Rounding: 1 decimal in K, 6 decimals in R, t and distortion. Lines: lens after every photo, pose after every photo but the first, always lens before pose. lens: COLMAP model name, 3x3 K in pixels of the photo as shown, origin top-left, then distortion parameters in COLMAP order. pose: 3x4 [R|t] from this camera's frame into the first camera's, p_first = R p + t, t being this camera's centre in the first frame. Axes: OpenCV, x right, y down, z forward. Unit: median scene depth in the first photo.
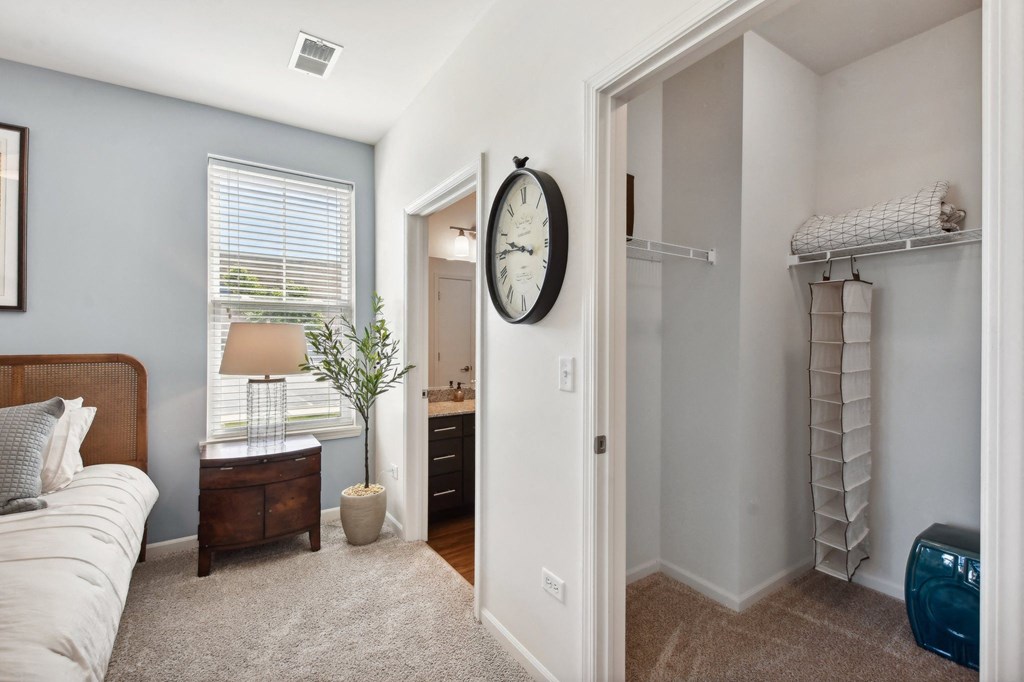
lens RADIAL K [[455.7, 0, 513.7], [0, 455.7, 338.8], [0, 0, 1]] dist [0.000535, -0.000483]
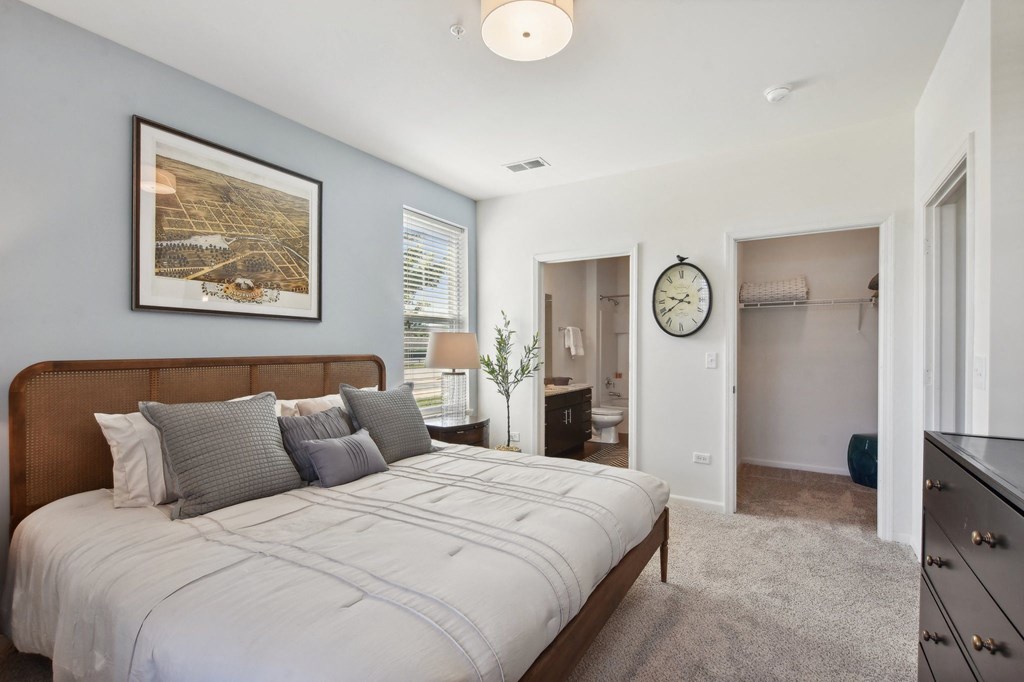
lens RADIAL K [[455.7, 0, 508.8], [0, 455.7, 348.0], [0, 0, 1]] dist [0.000535, -0.000483]
pose [[0.916265, 0.001299, 0.400570, -0.948680], [-0.002591, 0.999993, 0.002685, 0.007991], [-0.400564, -0.003498, 0.916262, -0.358019]]
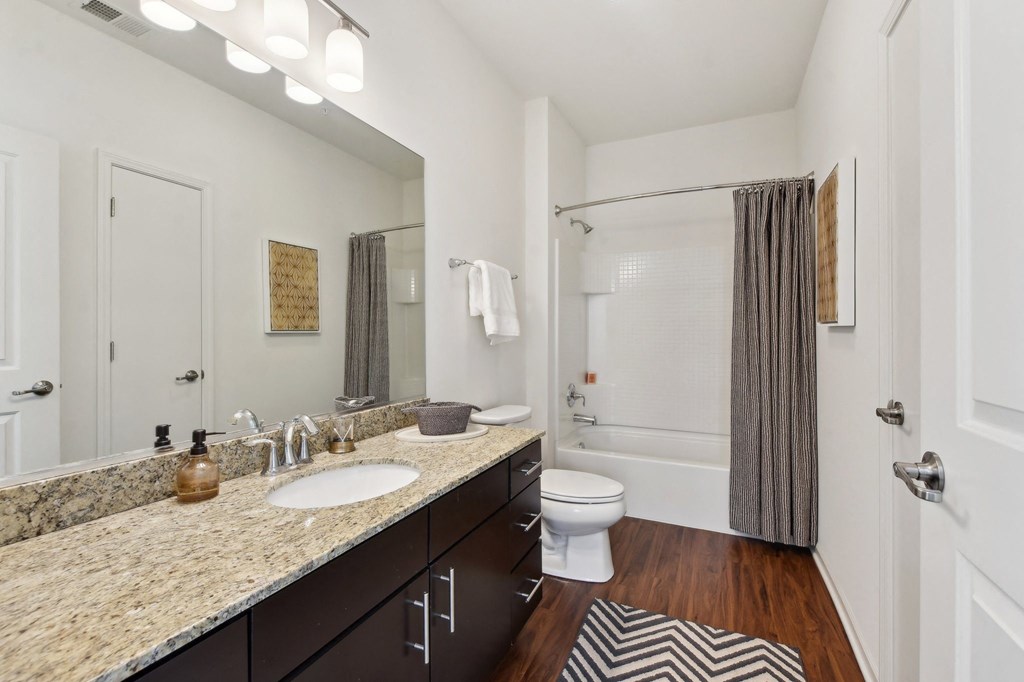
lens RADIAL K [[455.7, 0, 512.3], [0, 455.7, 339.4], [0, 0, 1]] dist [0.000535, -0.000483]
pose [[0.854591, -0.007554, 0.519247, -0.132802], [0.002923, 0.999948, 0.009736, 0.049523], [-0.519293, -0.006803, 0.854569, 0.874918]]
